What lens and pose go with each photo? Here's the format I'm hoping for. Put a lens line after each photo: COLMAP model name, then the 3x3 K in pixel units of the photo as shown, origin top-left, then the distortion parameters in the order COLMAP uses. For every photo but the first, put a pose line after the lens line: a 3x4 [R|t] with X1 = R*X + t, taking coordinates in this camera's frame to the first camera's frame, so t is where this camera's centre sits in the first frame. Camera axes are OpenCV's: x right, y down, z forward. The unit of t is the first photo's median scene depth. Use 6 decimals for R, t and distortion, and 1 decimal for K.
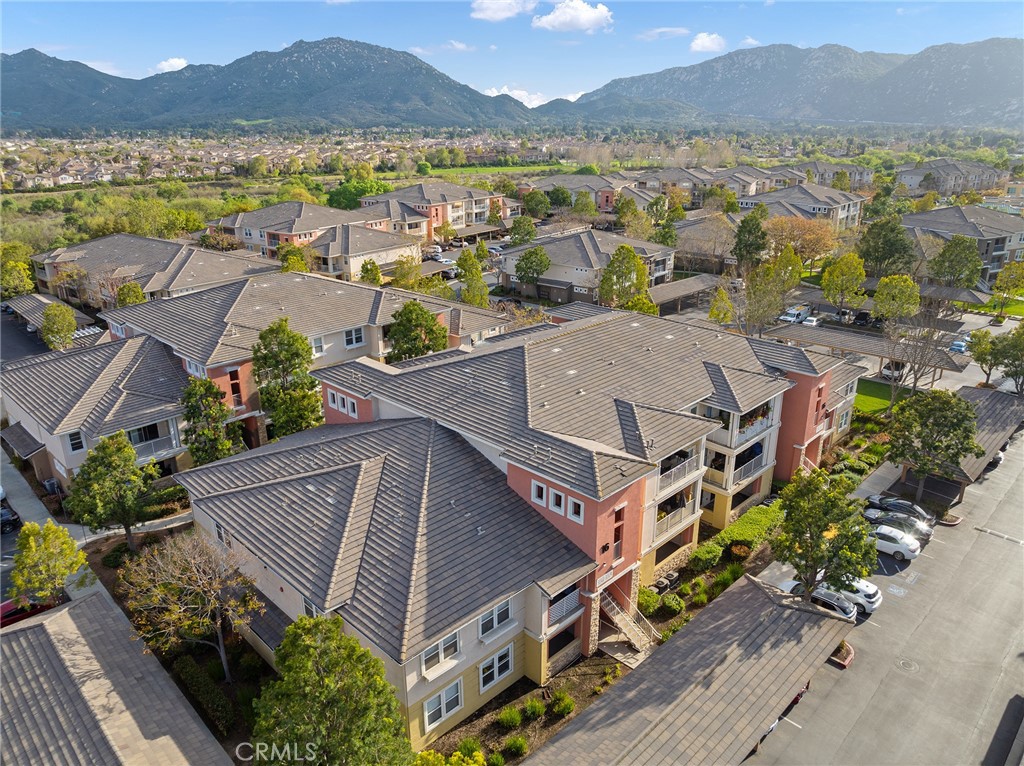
lens RADIAL K [[738.6, 0, 512.8], [0, 738.6, 376.7], [0, 0, 1]] dist [-0.061137, 0.036125]
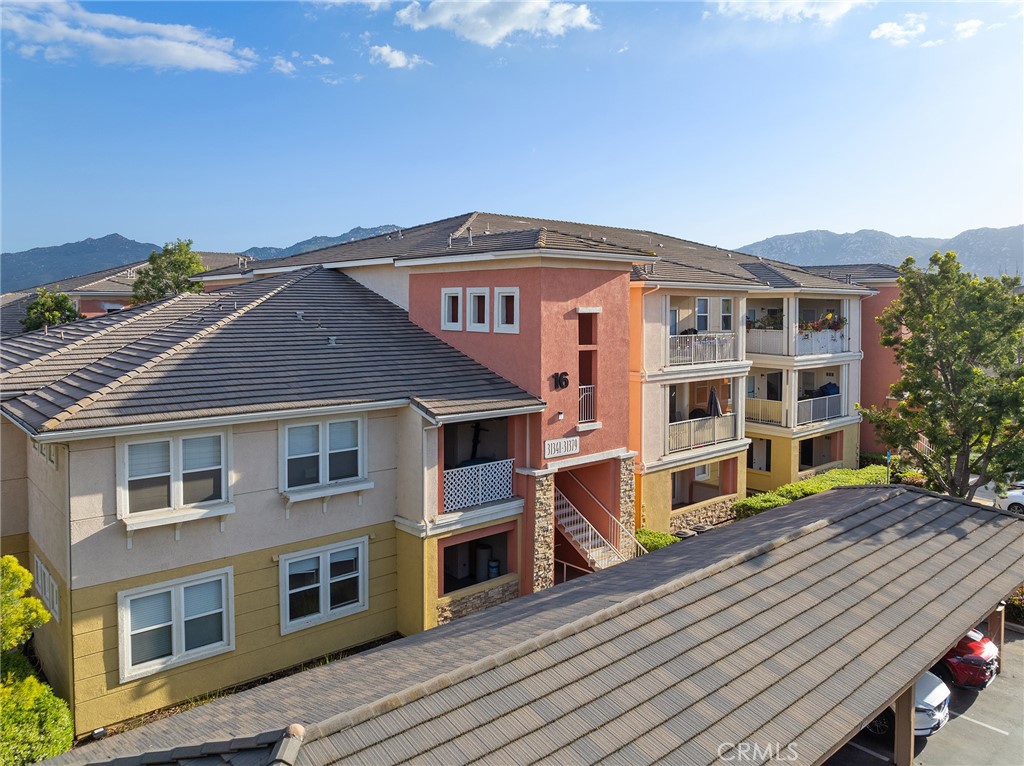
lens RADIAL K [[738.6, 0, 515.9], [0, 738.6, 344.9], [0, 0, 1]] dist [-0.061137, 0.036125]
pose [[0.997810, 0.004331, -0.065997, 0.126093], [-0.024795, 0.949578, -0.312549, 0.370504], [0.061316, 0.313501, 0.947606, 0.468622]]
